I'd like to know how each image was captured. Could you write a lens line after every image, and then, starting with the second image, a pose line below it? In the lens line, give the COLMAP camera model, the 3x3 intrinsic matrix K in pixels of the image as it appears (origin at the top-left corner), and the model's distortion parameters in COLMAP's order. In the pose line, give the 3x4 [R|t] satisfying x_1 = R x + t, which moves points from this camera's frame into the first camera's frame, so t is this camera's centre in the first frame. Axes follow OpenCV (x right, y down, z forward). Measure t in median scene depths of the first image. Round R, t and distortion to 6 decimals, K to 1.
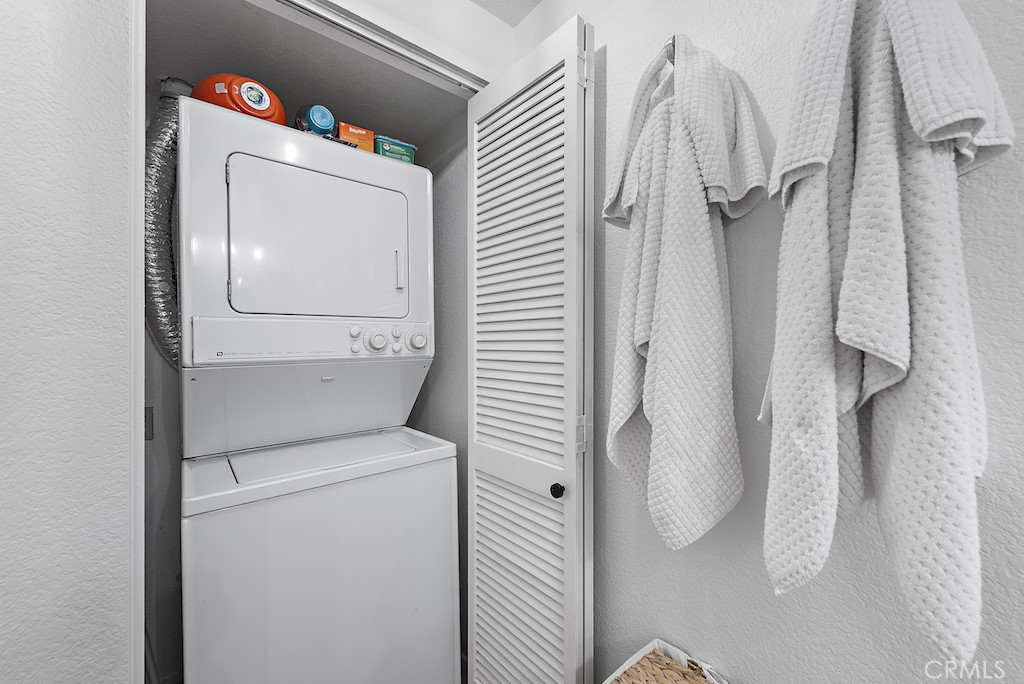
lens RADIAL K [[399.5, 0, 512.0], [0, 399.5, 342.0], [0, 0, 1]] dist [0.002099, -0.000412]
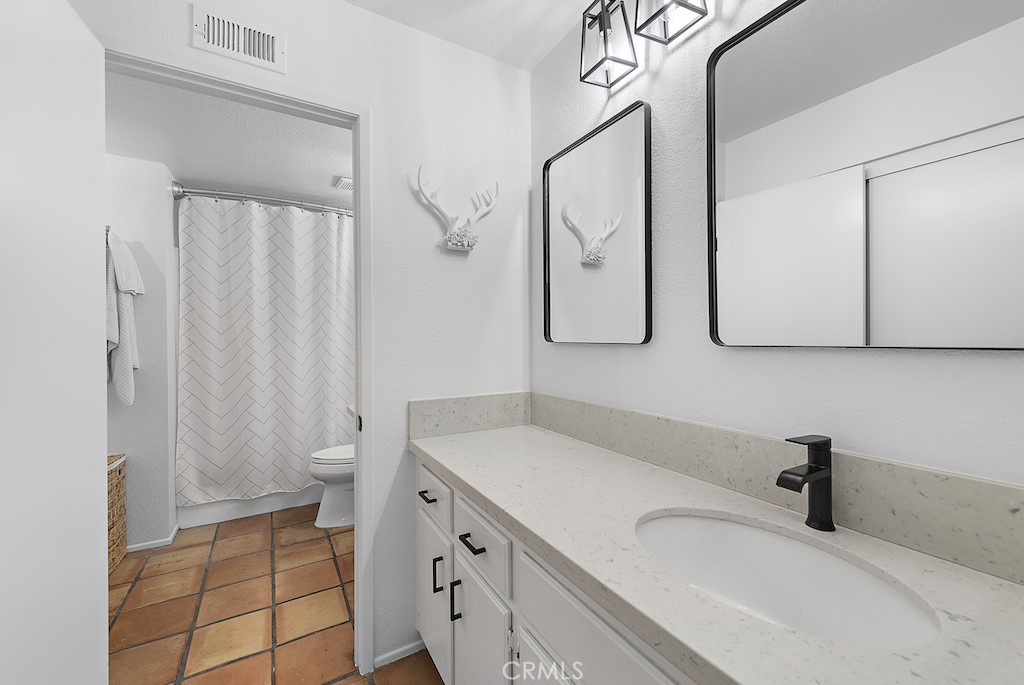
lens RADIAL K [[399.5, 0, 512.0], [0, 399.5, 342.5], [0, 0, 1]] dist [0.002099, -0.000412]
pose [[0.169918, -0.005926, 0.985440, -2.489582], [0.005963, 0.999970, 0.004986, 0.057917], [-0.985440, 0.005029, 0.169948, -3.833224]]
